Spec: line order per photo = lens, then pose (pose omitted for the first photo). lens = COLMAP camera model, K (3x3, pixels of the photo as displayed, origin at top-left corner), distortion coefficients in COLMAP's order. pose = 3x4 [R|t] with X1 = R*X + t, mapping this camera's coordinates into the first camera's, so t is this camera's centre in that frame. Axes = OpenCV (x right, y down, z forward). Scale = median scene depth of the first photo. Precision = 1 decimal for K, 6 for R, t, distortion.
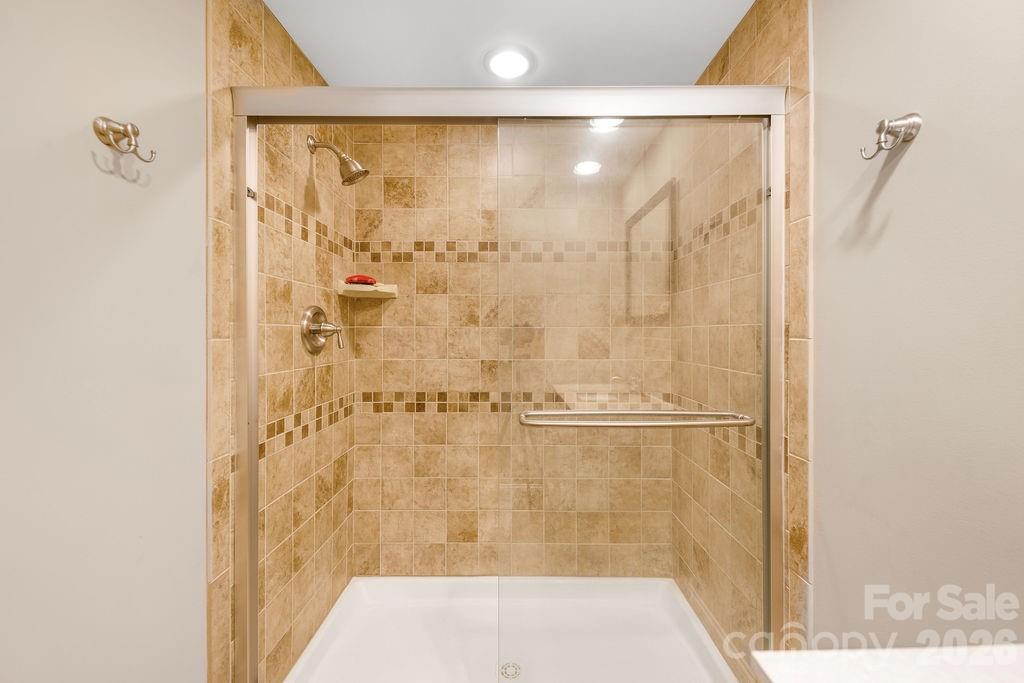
lens RADIAL K [[421.9, 0, 512.0], [0, 421.9, 341.5], [0, 0, 1]] dist [0.000542, -0.000089]
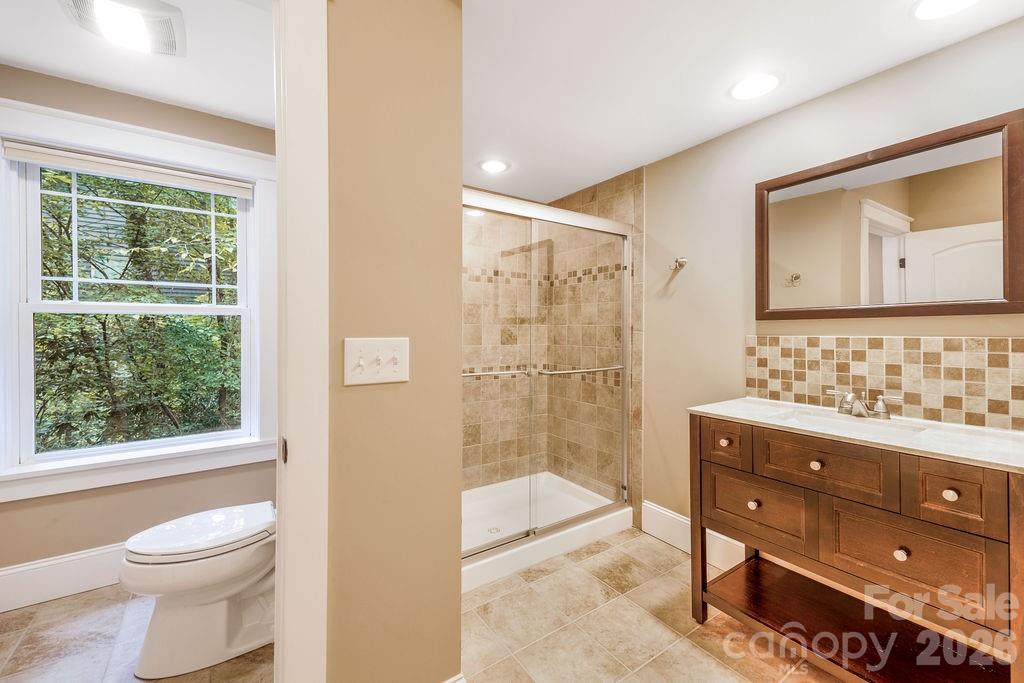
lens RADIAL K [[408.8, 0, 512.0], [0, 408.8, 341.5], [0, 0, 1]] dist [0.000085, -0.000017]
pose [[0.825245, -0.011506, 0.564658, -0.997171], [0.004251, 0.999891, 0.014163, 0.011230], [-0.564759, -0.009287, 0.825204, -0.425628]]
